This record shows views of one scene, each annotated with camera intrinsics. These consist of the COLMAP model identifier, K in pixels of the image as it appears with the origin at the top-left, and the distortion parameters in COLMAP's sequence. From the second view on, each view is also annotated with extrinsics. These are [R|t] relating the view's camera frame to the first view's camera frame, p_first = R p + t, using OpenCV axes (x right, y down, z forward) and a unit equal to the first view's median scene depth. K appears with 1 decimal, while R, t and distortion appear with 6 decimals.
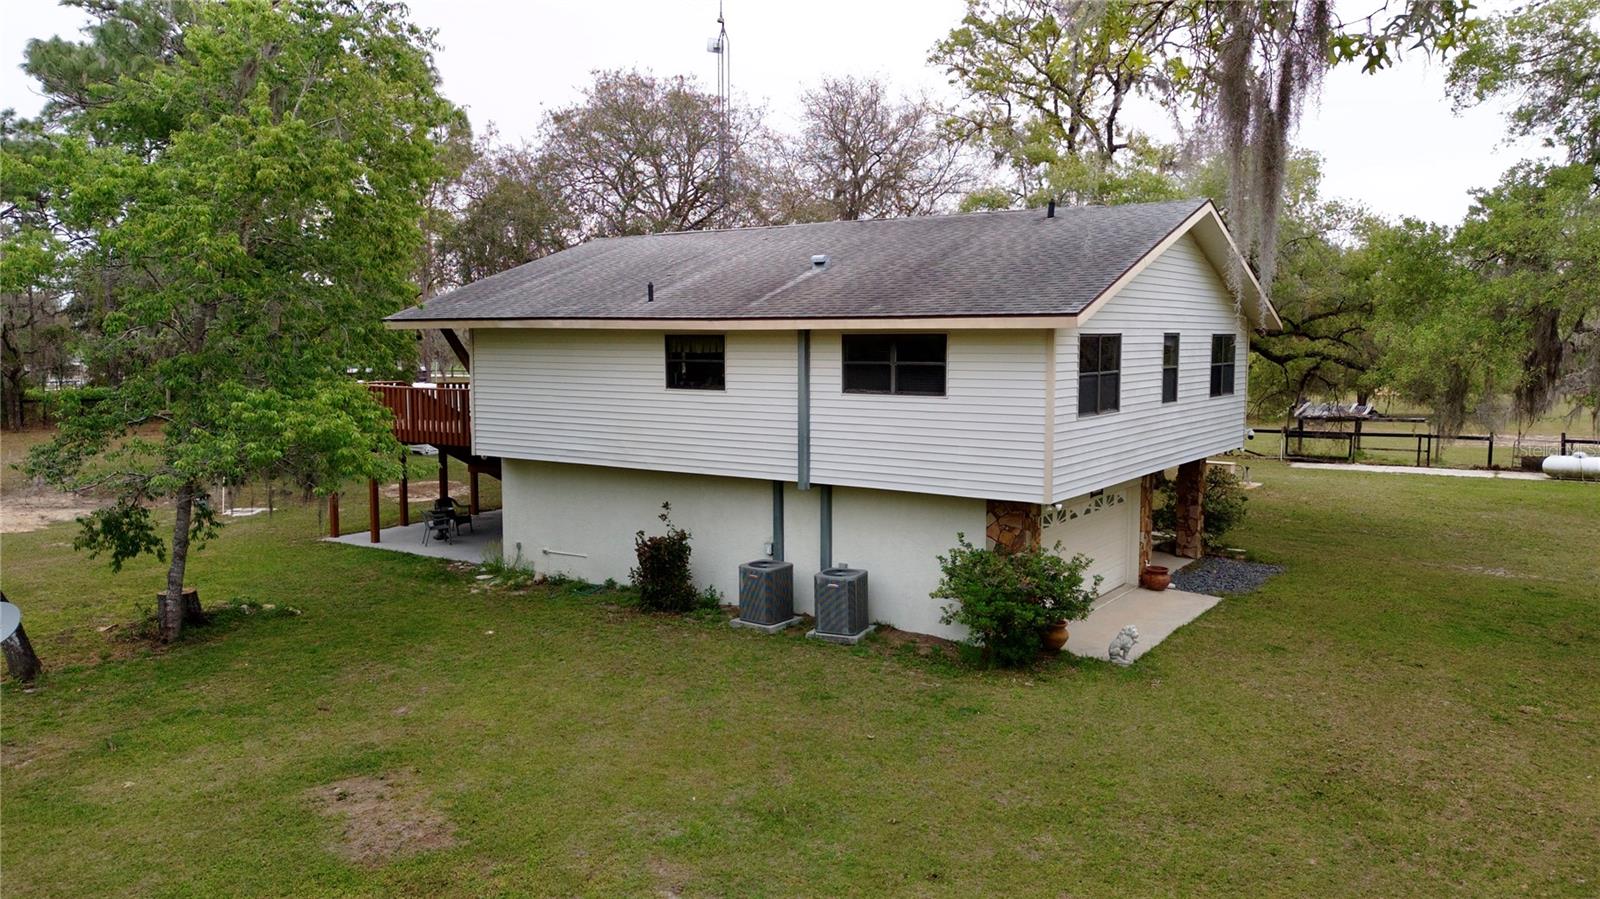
lens RADIAL K [[1198.6, 0, 800.9], [0, 1198.6, 456.1], [0, 0, 1]] dist [0.047050, -0.013056]
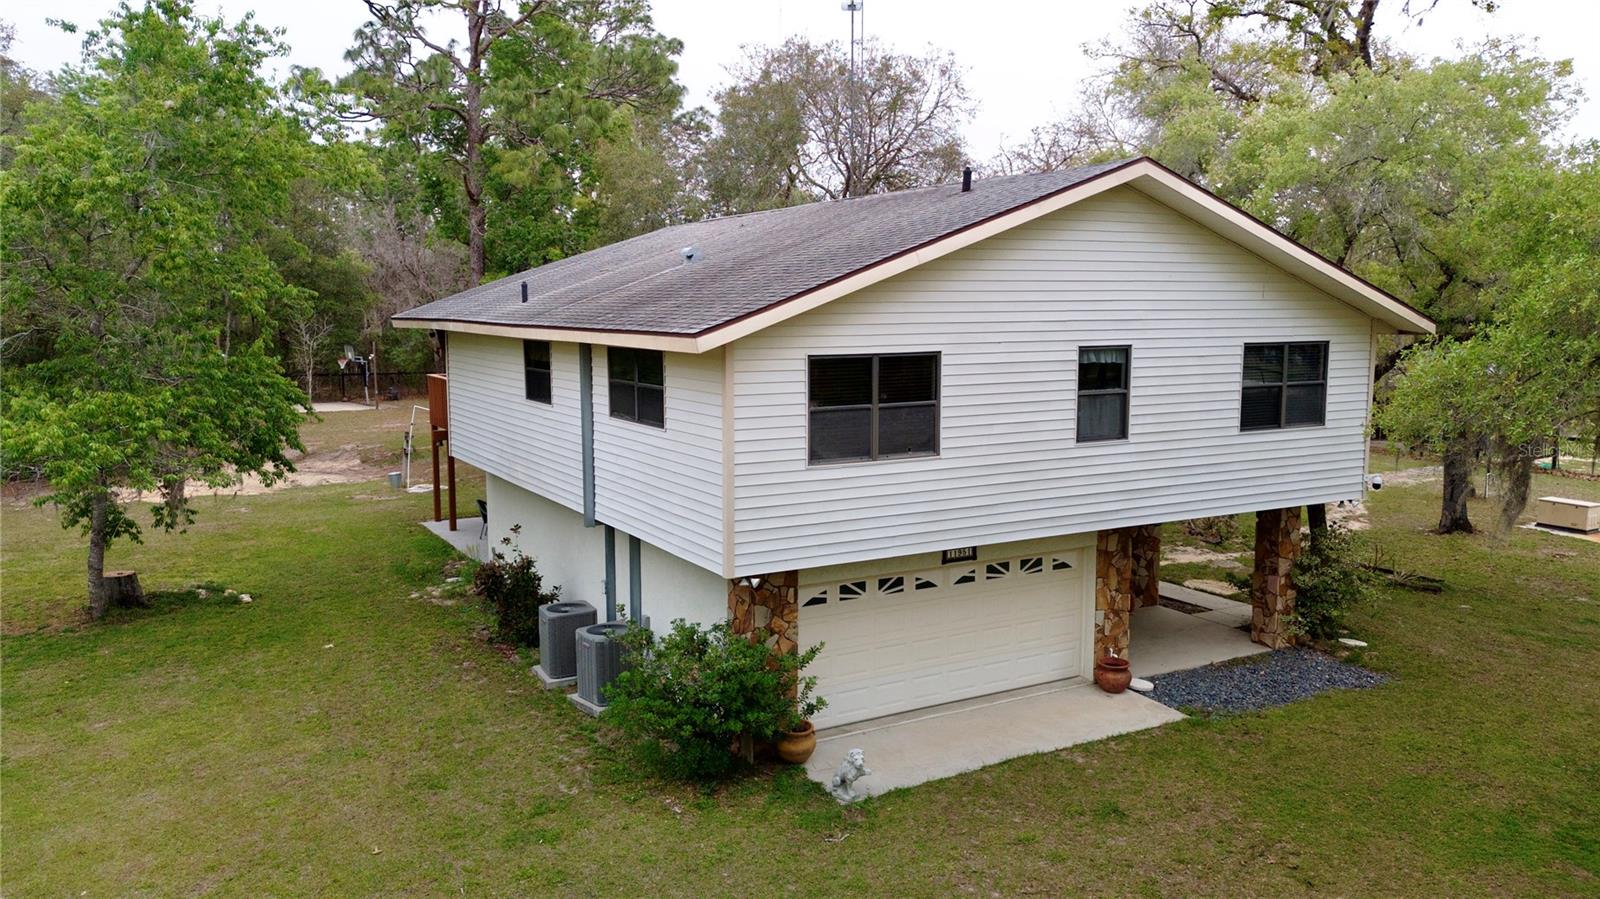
lens RADIAL K [[1198.6, 0, 800.8], [0, 1198.6, 443.0], [0, 0, 1]] dist [0.047050, -0.013056]
pose [[0.896850, 0.050191, -0.439479, 0.528099], [-0.042437, 0.998722, 0.027458, -0.063291], [0.440295, -0.005975, 0.897833, 0.304421]]
